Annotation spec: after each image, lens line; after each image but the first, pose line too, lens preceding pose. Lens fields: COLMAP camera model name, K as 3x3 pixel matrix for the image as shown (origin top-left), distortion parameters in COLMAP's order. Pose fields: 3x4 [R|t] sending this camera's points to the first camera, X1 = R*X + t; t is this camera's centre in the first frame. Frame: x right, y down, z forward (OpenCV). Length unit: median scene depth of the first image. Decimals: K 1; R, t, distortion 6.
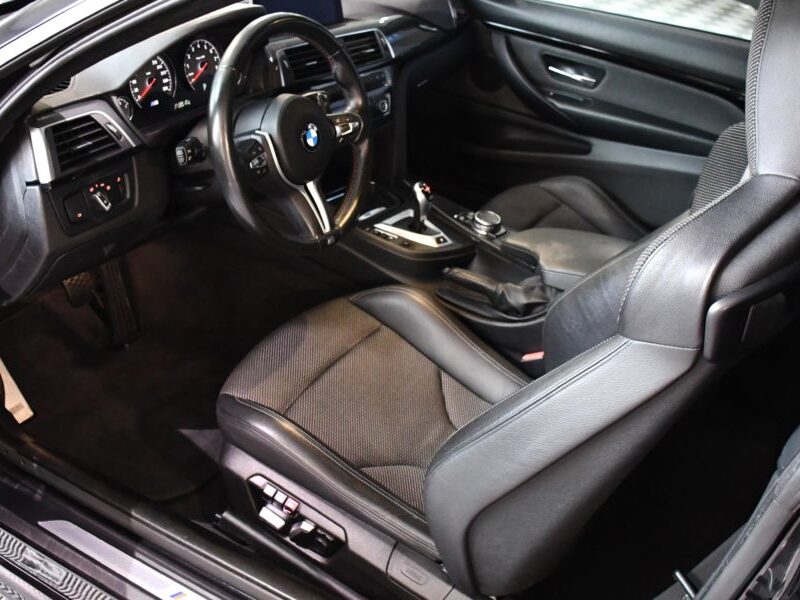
lens RADIAL K [[926.0, 0, 369.7], [0, 926.0, 298.9], [0, 0, 1]] dist [-0.133791, 0.066454]
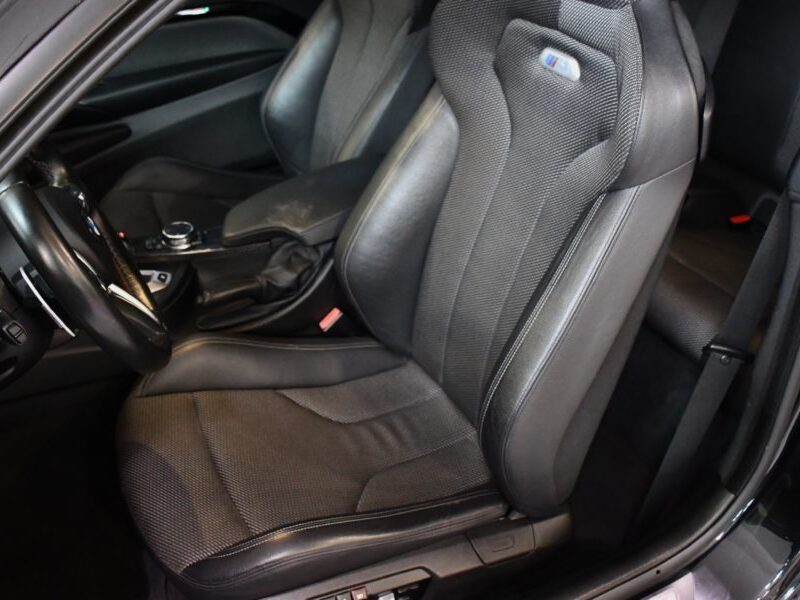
lens RADIAL K [[926.0, 0, 369.7], [0, 926.0, 298.9], [0, 0, 1]] dist [-0.133791, 0.066454]
pose [[0.563598, -0.553670, 0.613031, -0.356143], [0.528698, 0.811987, 0.247295, -0.160964], [-0.634693, 0.184733, 0.750359, 0.250311]]
